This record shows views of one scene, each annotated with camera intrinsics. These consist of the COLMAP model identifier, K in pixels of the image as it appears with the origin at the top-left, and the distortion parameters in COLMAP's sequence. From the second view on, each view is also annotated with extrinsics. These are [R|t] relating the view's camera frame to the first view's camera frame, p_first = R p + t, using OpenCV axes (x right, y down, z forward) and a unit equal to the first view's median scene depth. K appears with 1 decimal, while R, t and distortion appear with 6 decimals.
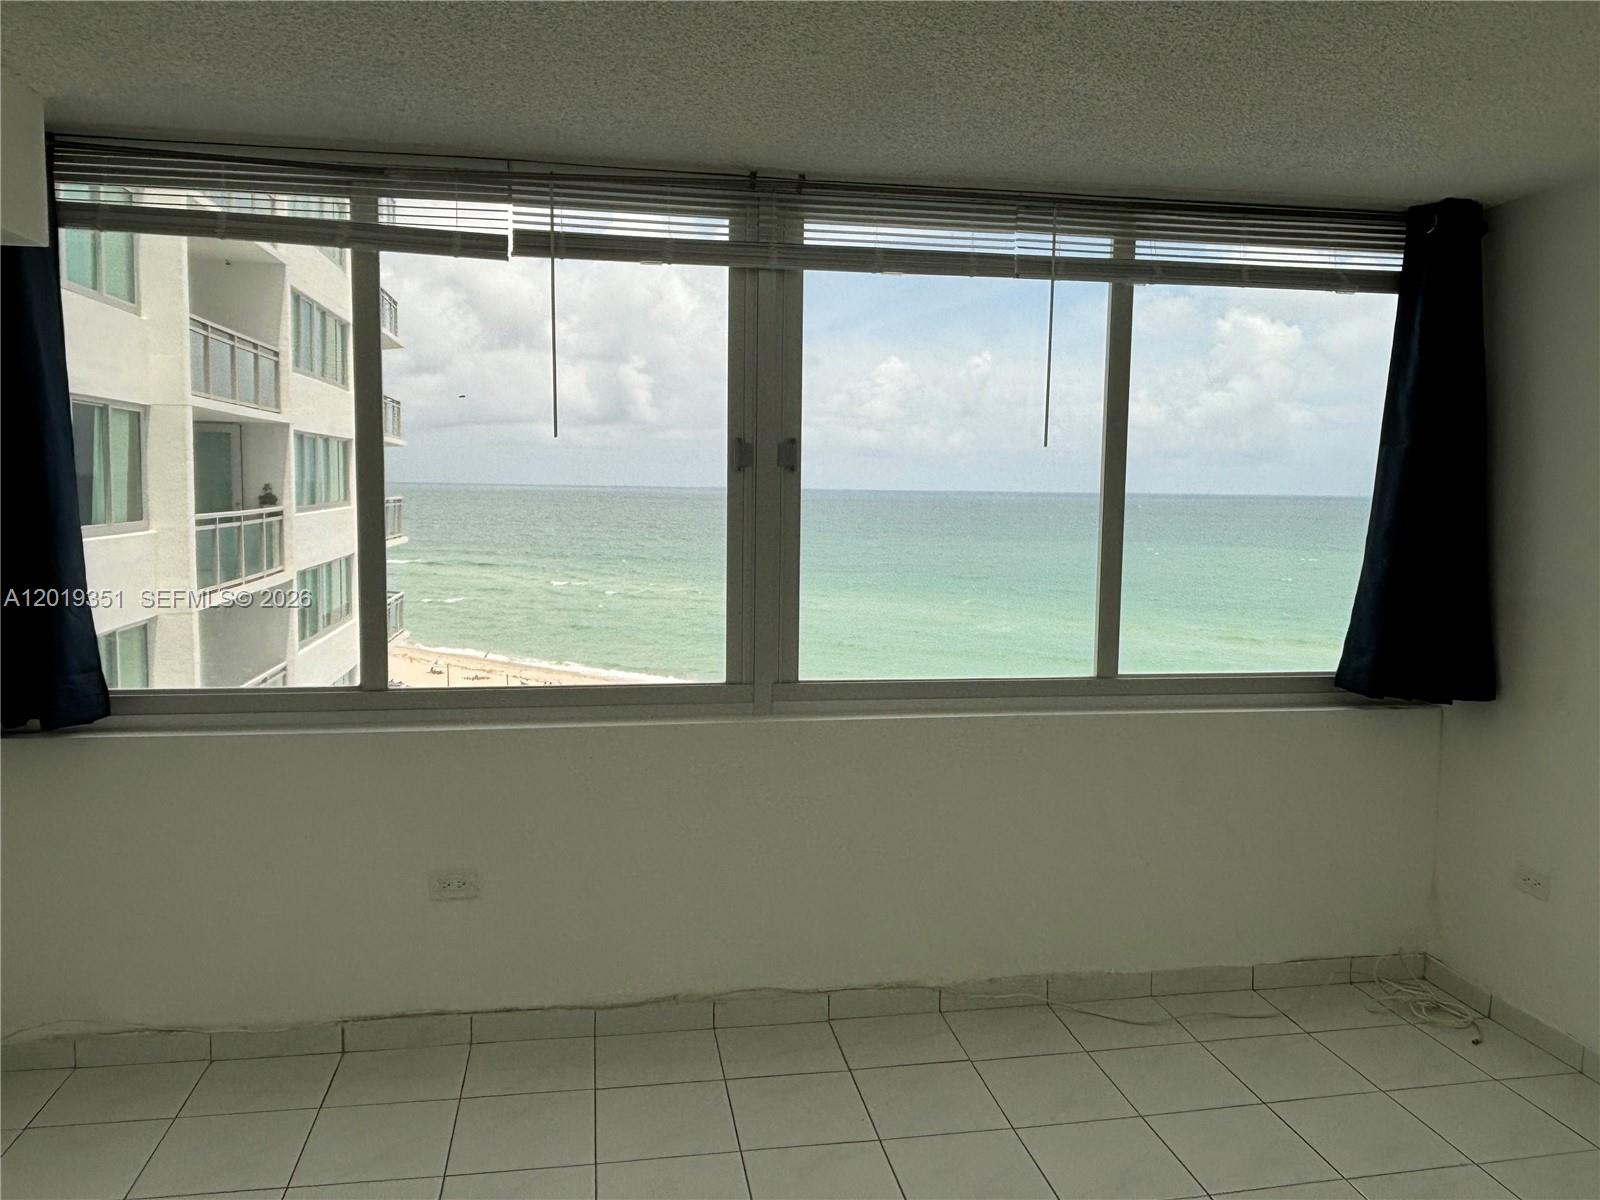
lens RADIAL K [[1220.9, 0, 794.2], [0, 1220.9, 598.8], [0, 0, 1]] dist [-0.003077, -0.001375]
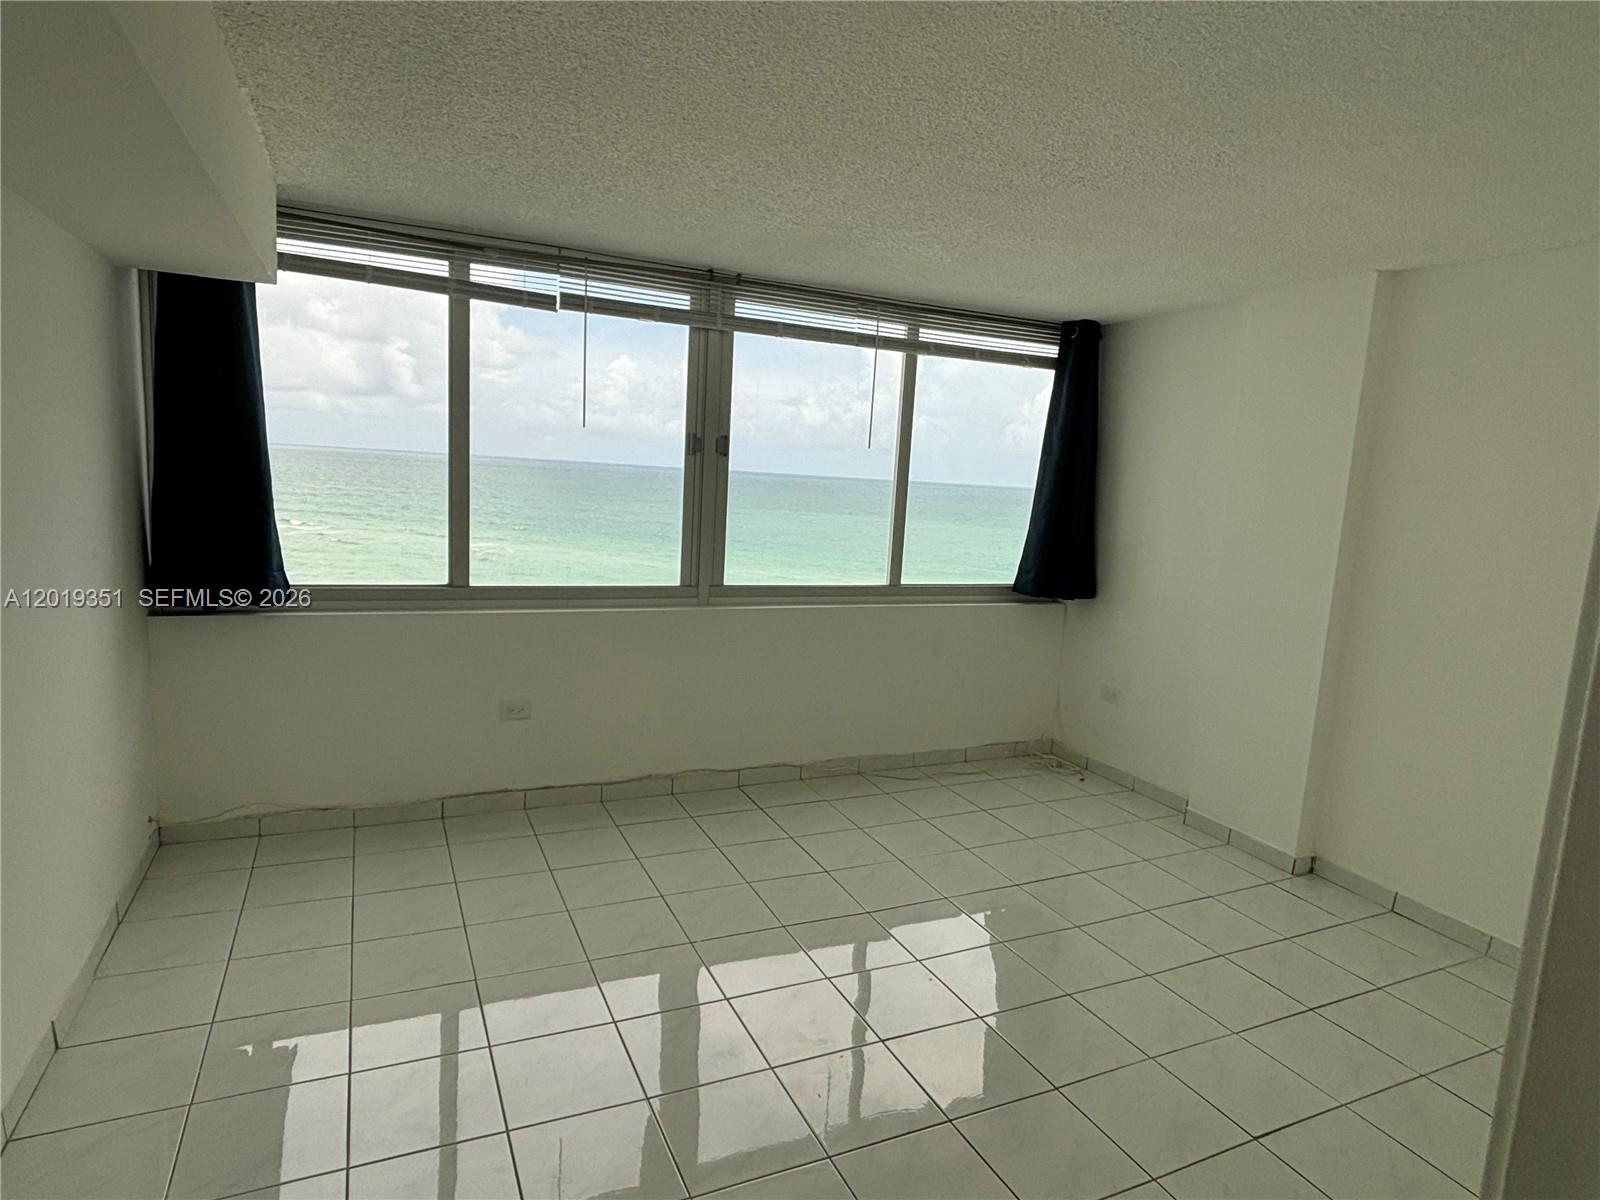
lens RADIAL K [[898.3, 0, 800.0], [0, 898.3, 600.0], [0, 0, 1]] dist [0.000545, -0.001490]
pose [[0.965570, 0.003897, 0.260114, -0.213077], [-0.019681, 0.998116, 0.058104, 0.016361], [-0.259398, -0.061223, 0.963828, -0.195353]]
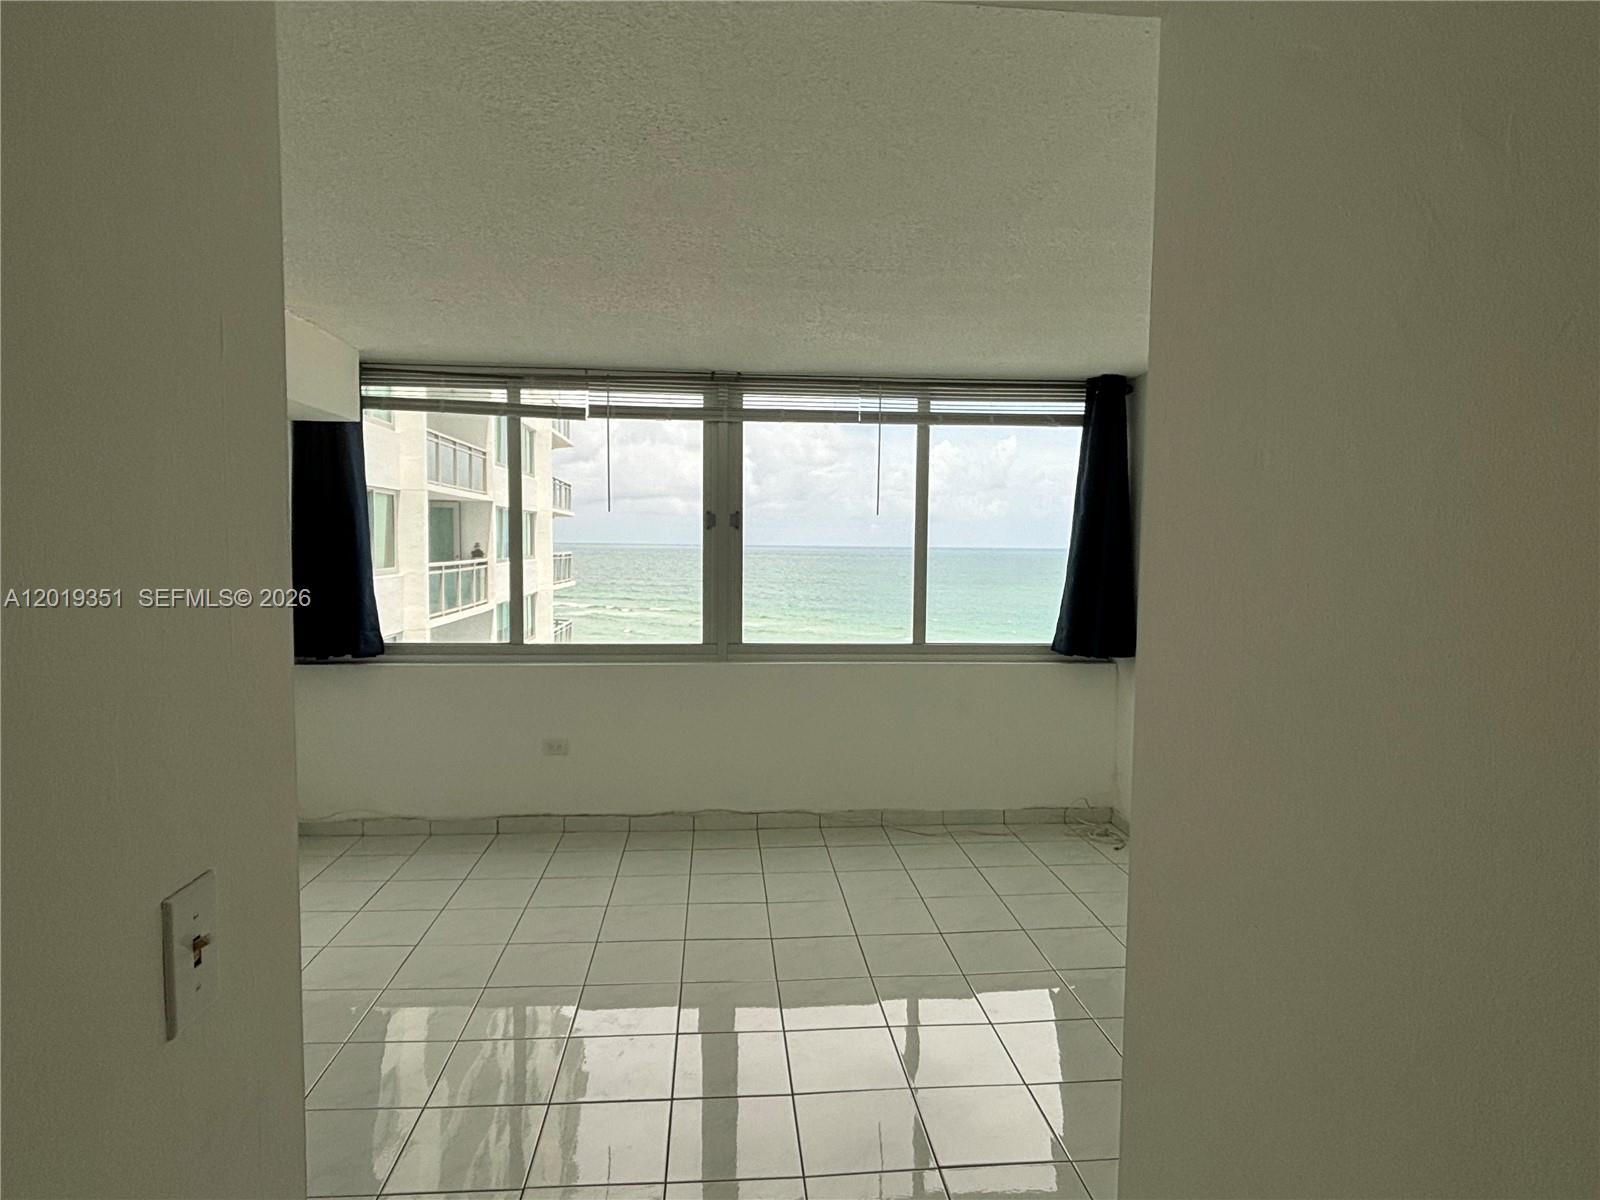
lens RADIAL K [[885.2, 0, 765.7], [0, 885.2, 599.6], [0, 0, 1]] dist [0.015721, -0.000281]
pose [[0.995679, 0.001785, -0.092841, 0.164471], [-0.004445, 0.999585, -0.028452, 0.040440], [0.092752, 0.028742, 0.995274, -0.329866]]
